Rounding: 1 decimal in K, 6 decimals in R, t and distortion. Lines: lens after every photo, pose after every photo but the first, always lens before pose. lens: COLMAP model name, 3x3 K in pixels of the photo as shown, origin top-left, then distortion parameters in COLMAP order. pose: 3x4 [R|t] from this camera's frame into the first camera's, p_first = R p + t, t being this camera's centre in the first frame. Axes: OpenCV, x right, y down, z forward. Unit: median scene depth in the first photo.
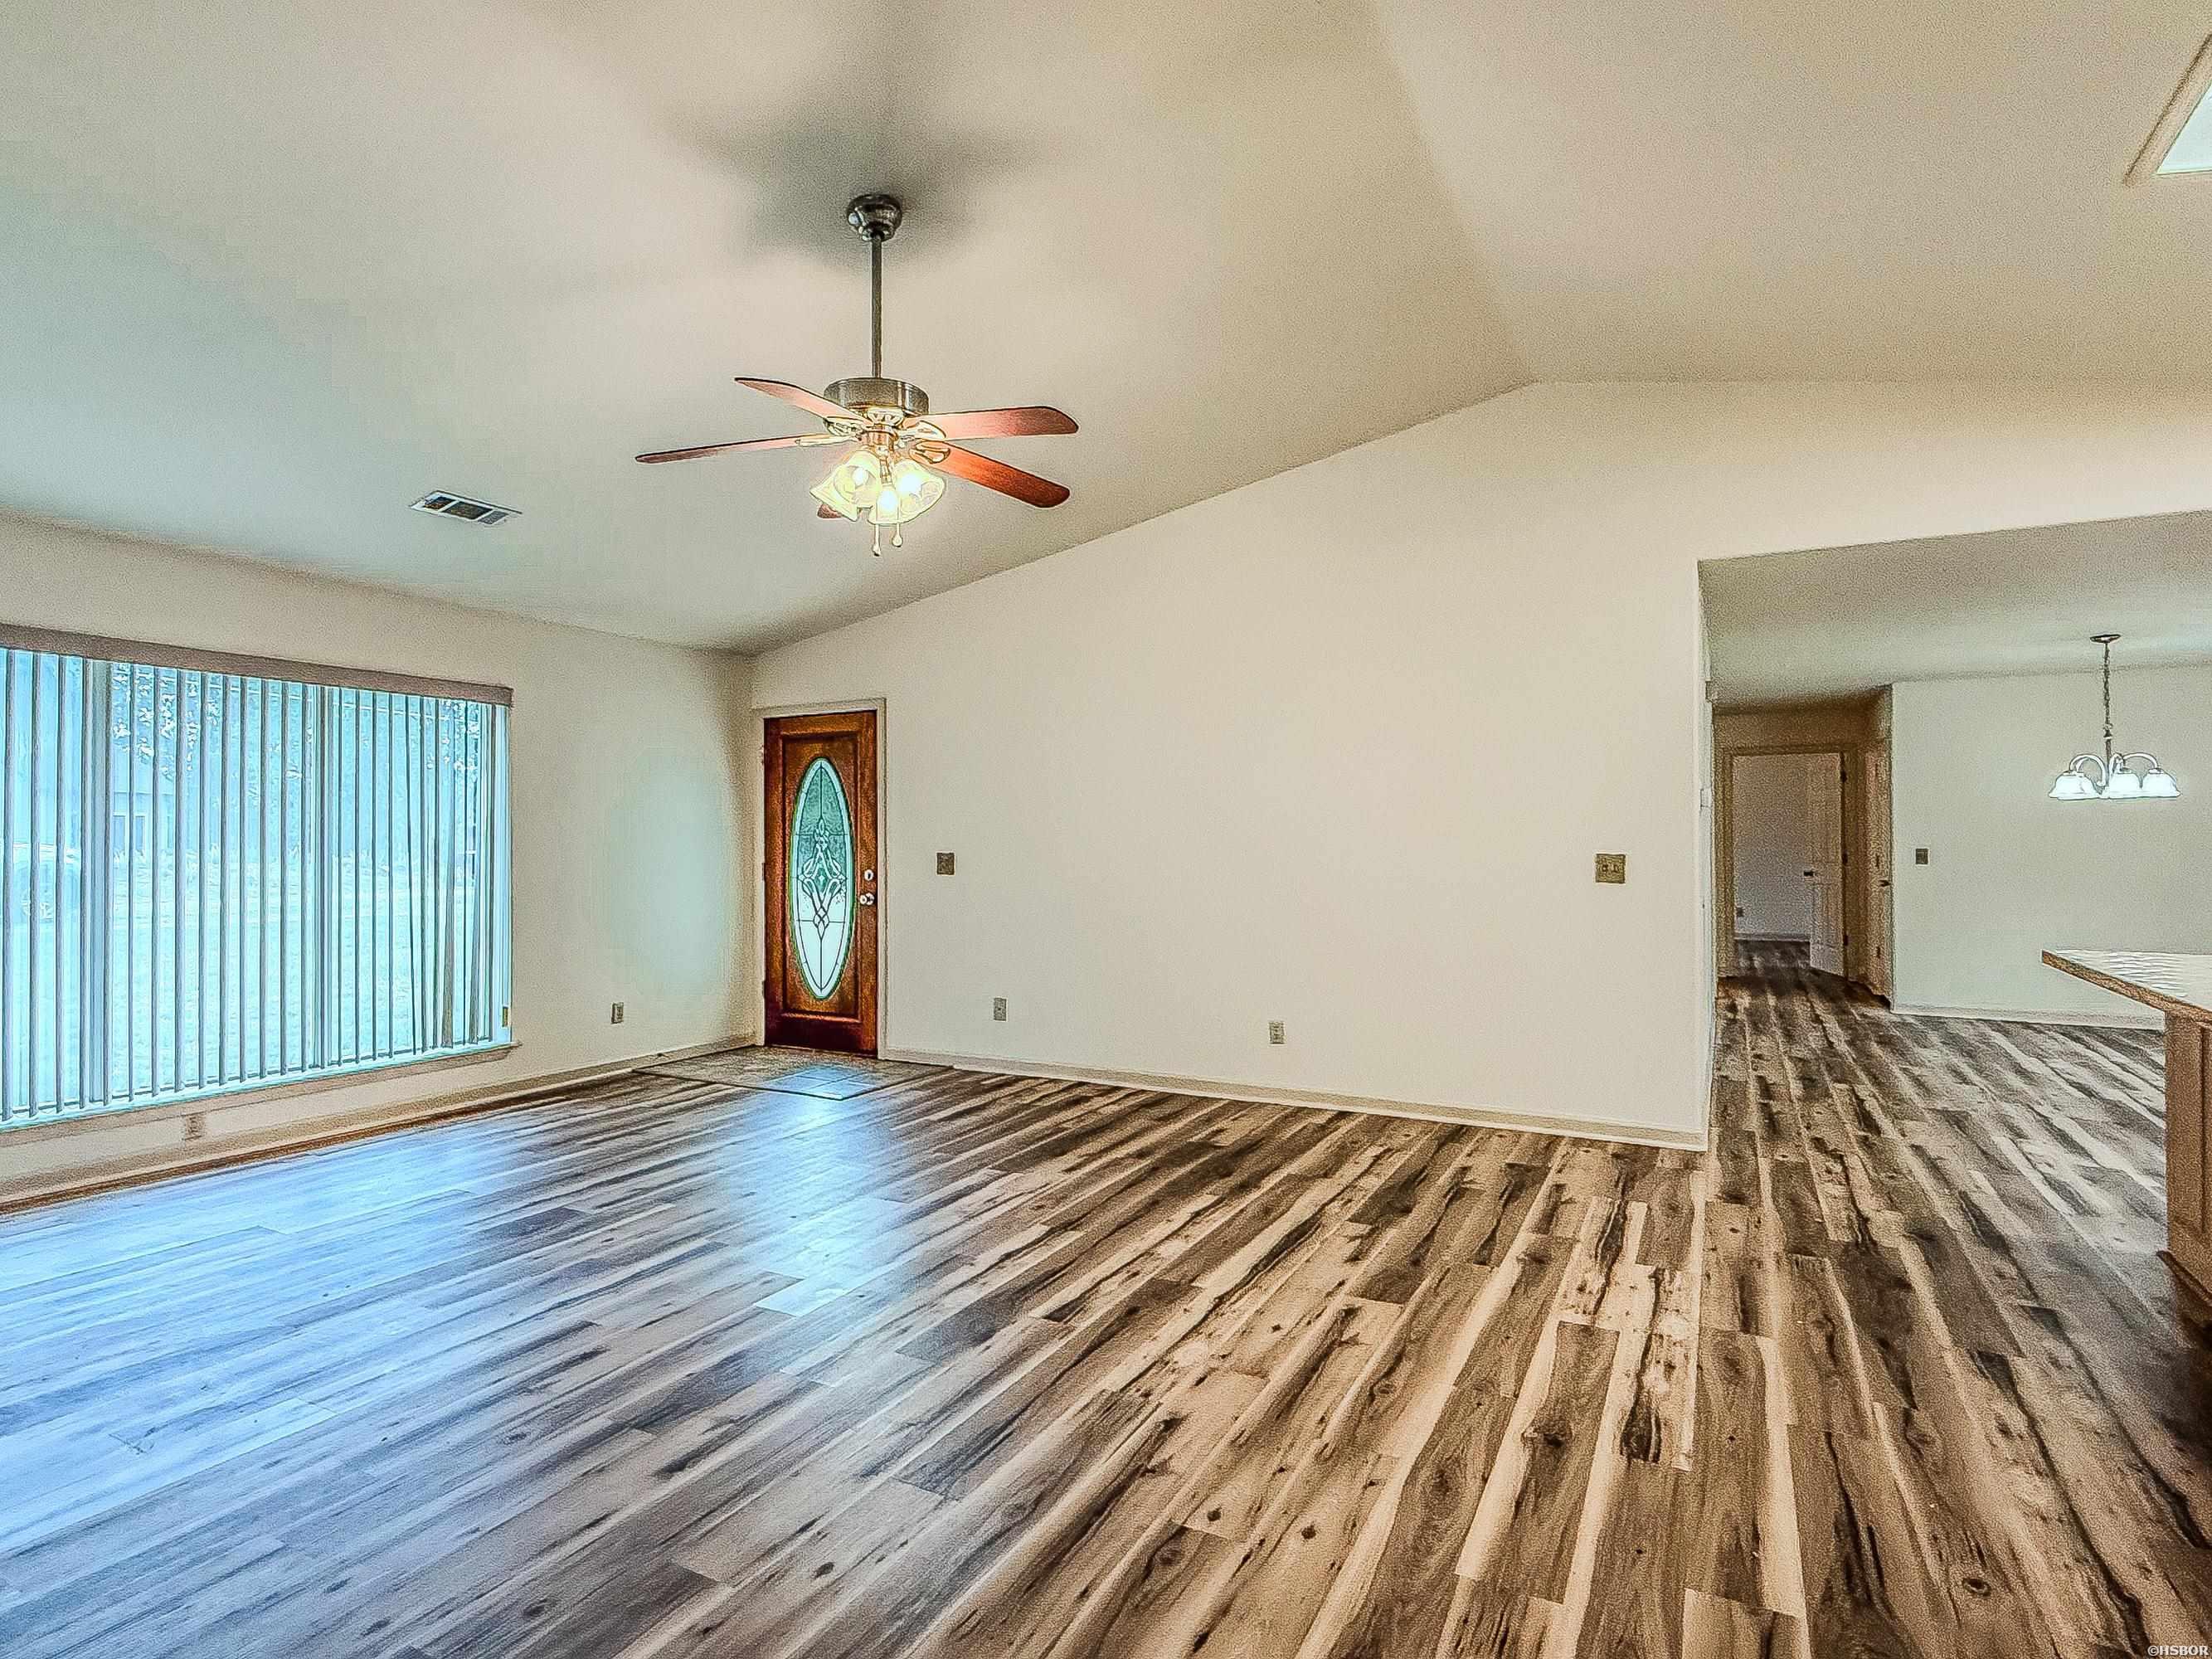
lens RADIAL K [[1170.3, 0, 1101.2], [0, 1170.3, 836.4], [0, 0, 1]] dist [-0.004250, -0.000408]
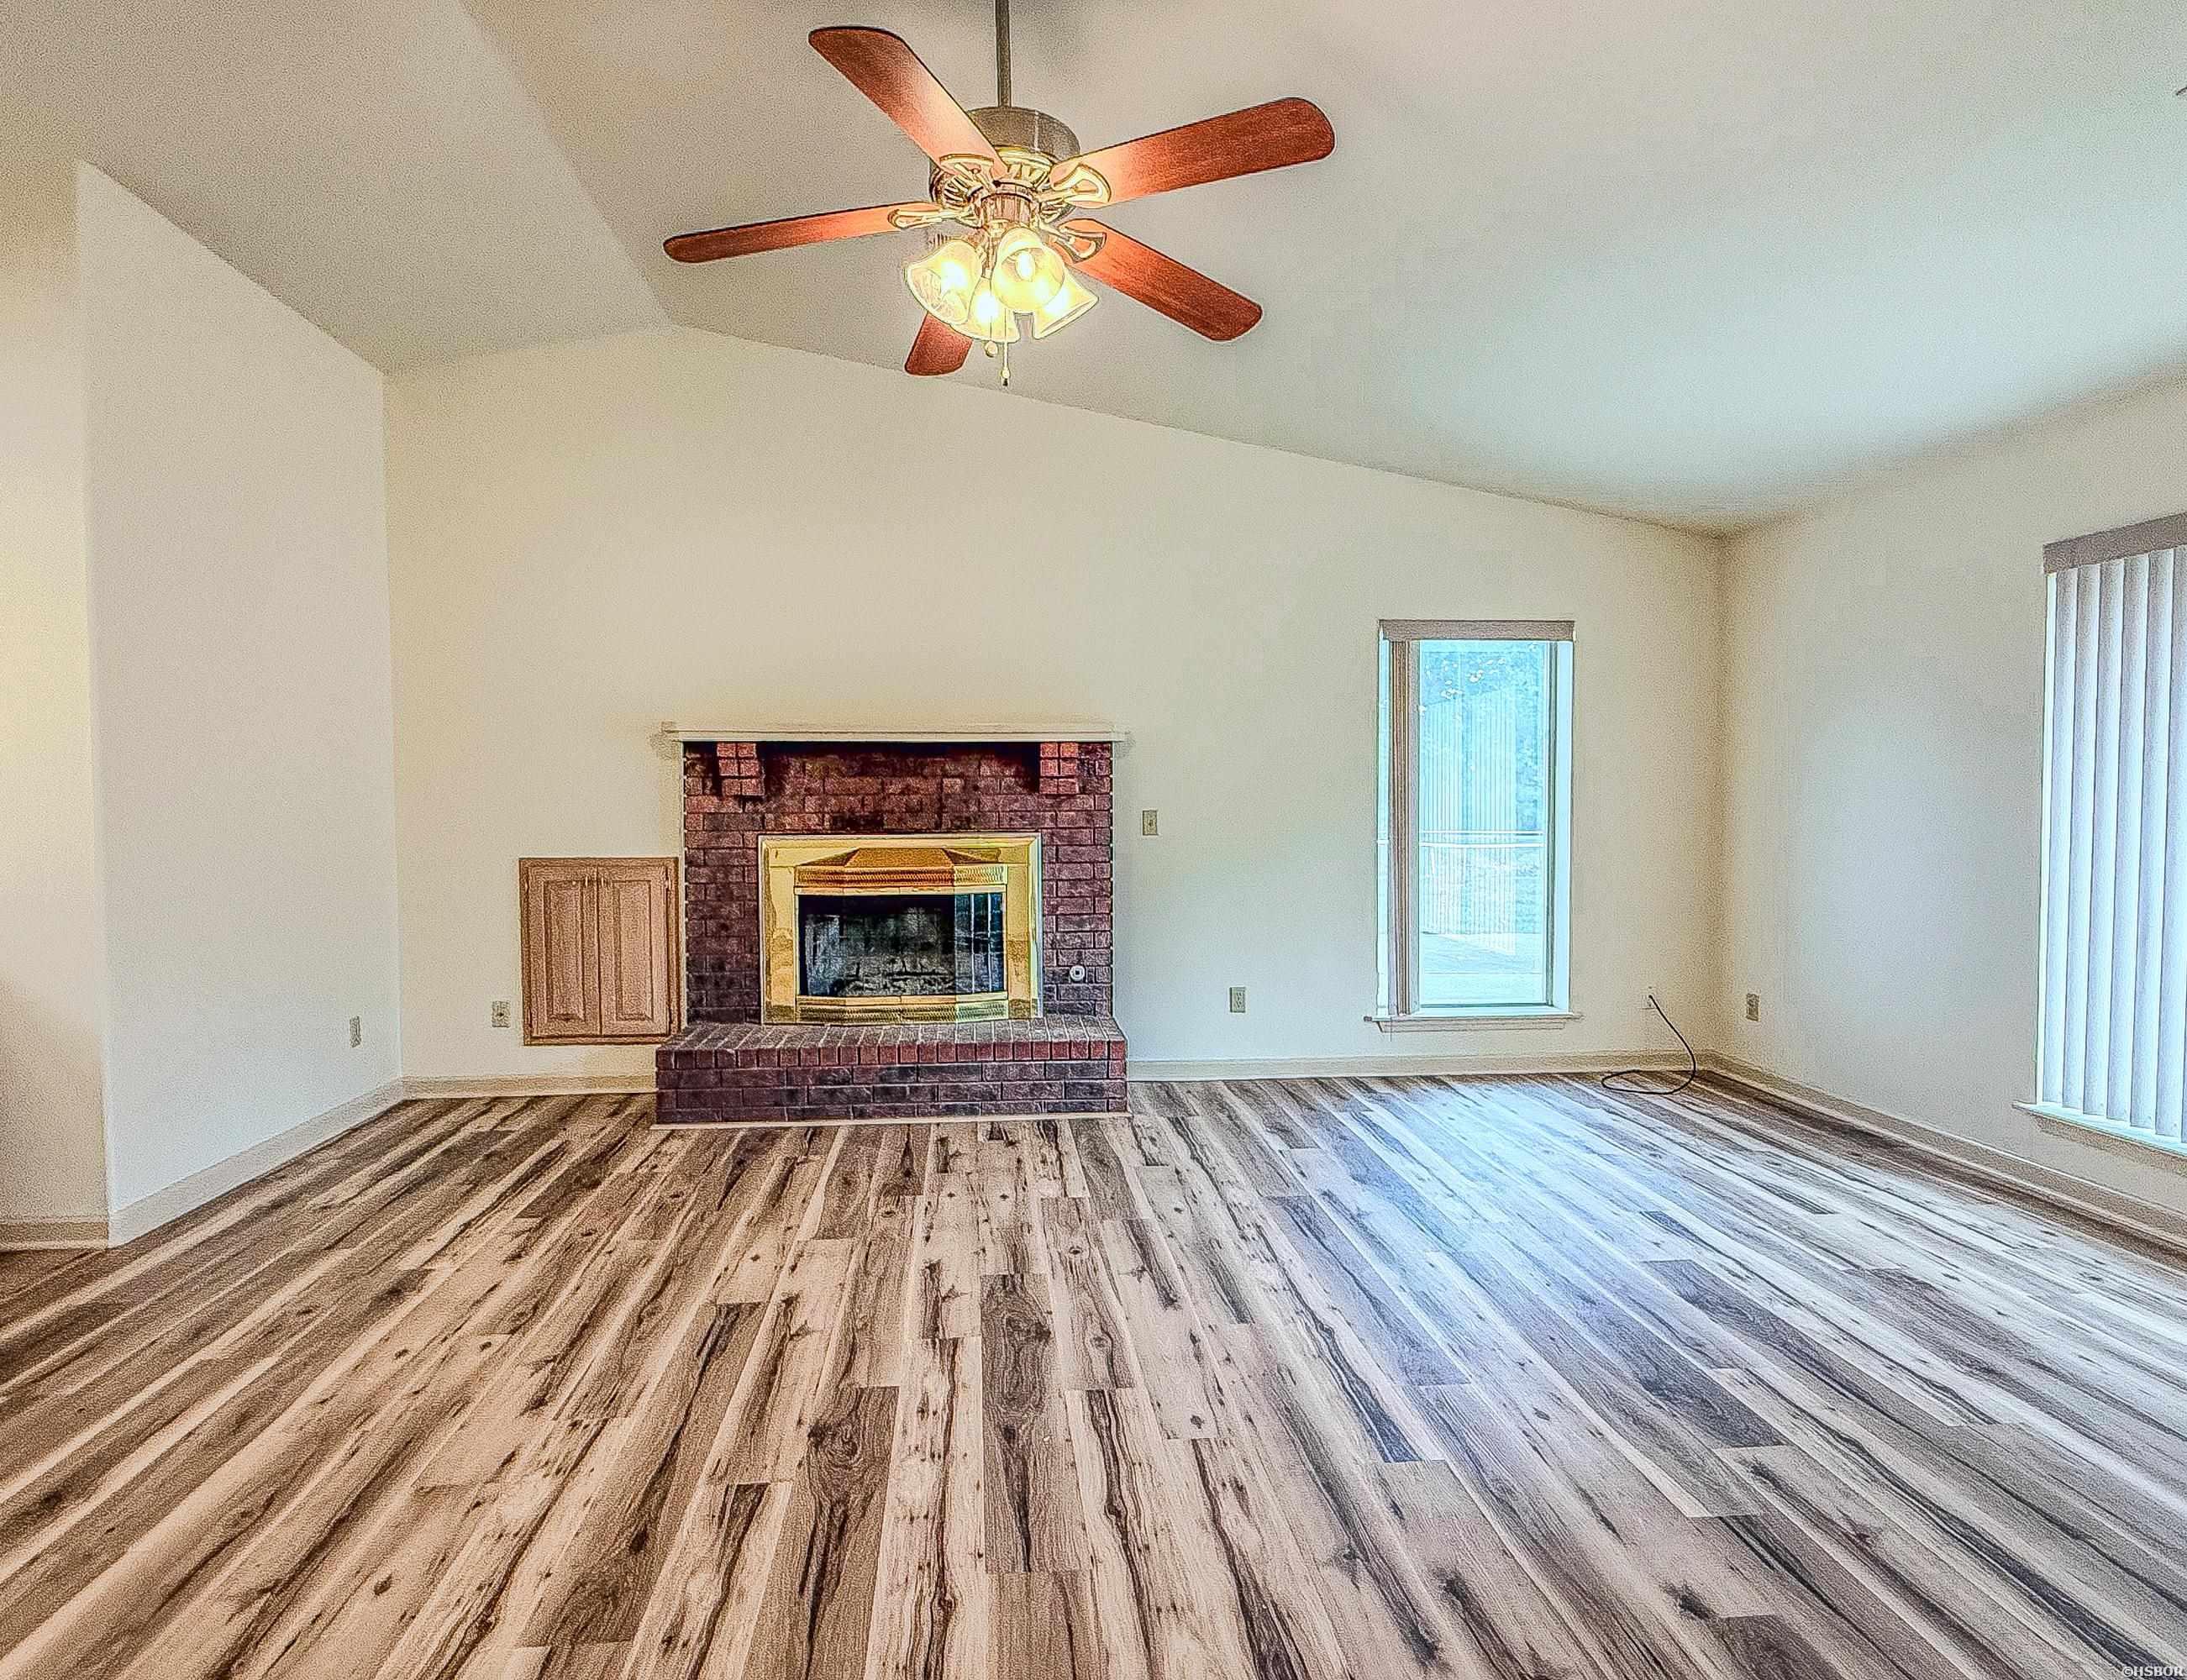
lens RADIAL K [[1169.4, 0, 1059.2], [0, 1169.4, 846.1], [0, 0, 1]] dist [-0.000210, -0.000535]
pose [[-0.843317, 0.026864, -0.536744, 0.132165], [0.008628, 0.999298, 0.036460, 0.006823], [0.537347, 0.026116, -0.842957, 1.324565]]
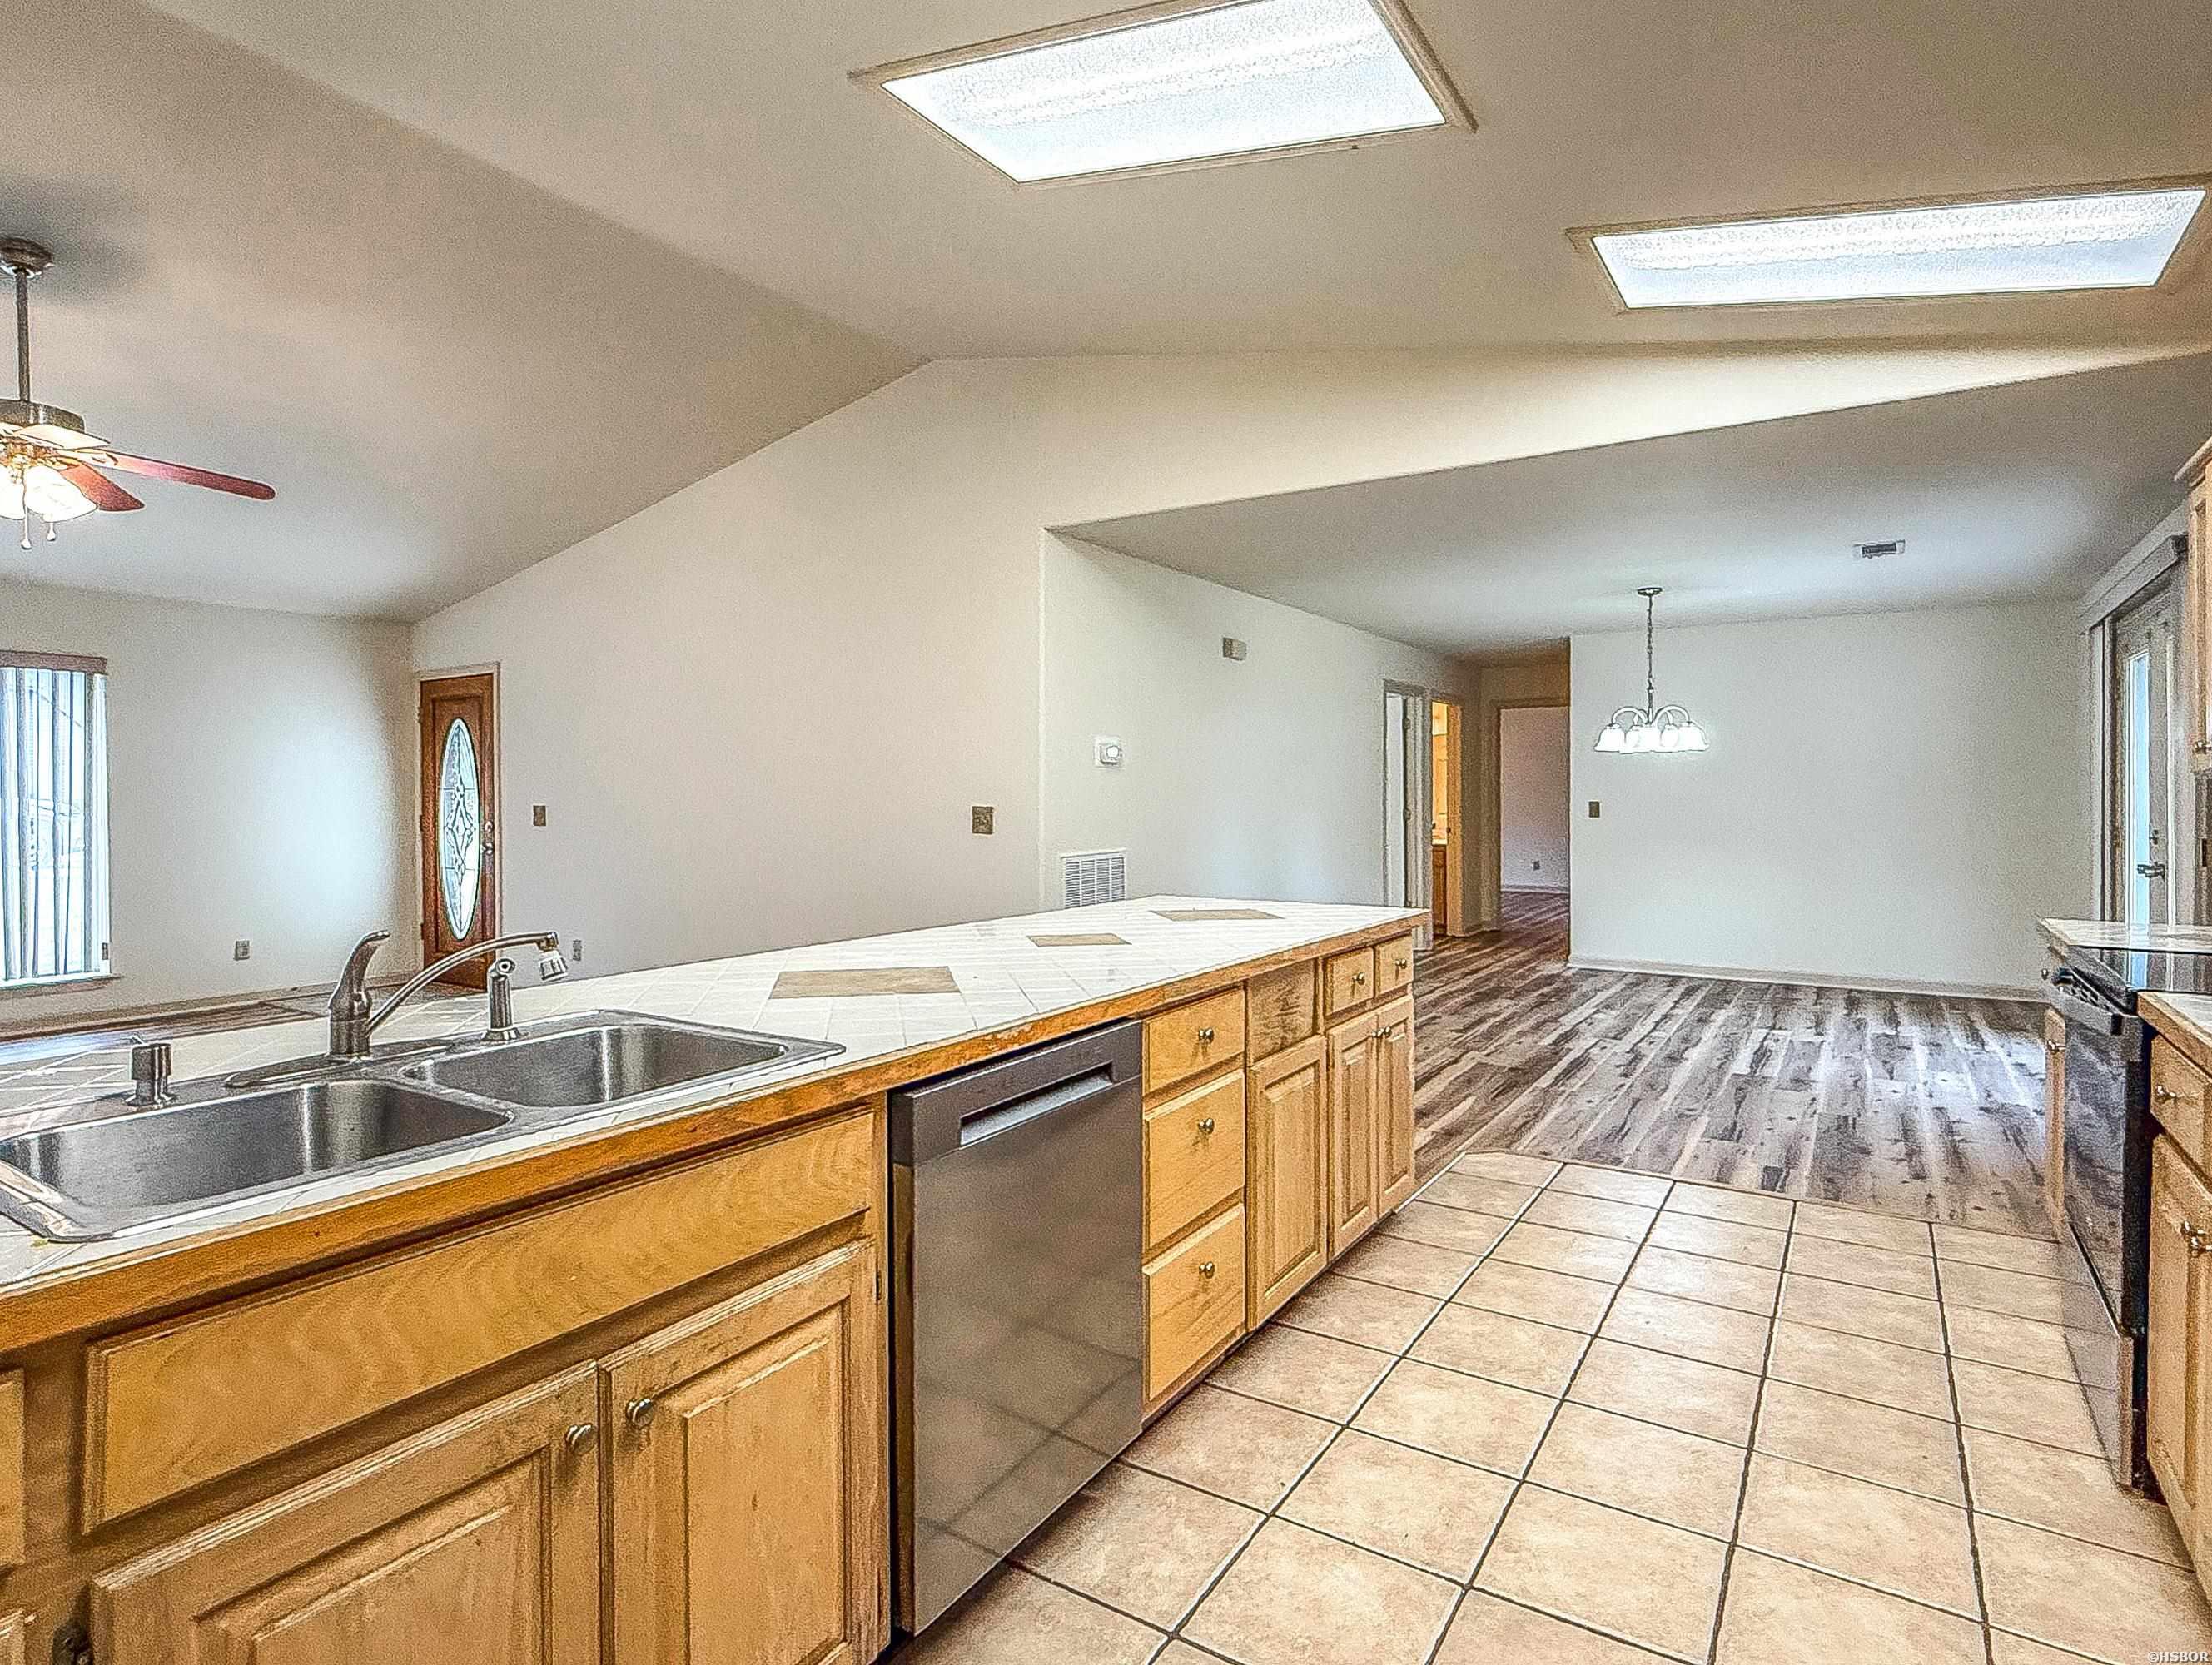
lens RADIAL K [[1185.4, 0, 1116.1], [0, 1185.4, 804.3], [0, 0, 1]] dist [-0.000215, -0.000010]
pose [[0.997237, 0.000138, -0.074280, 0.805121], [0.000648, 0.999944, 0.010560, 0.003331], [0.074277, -0.010579, 0.997182, -0.089183]]
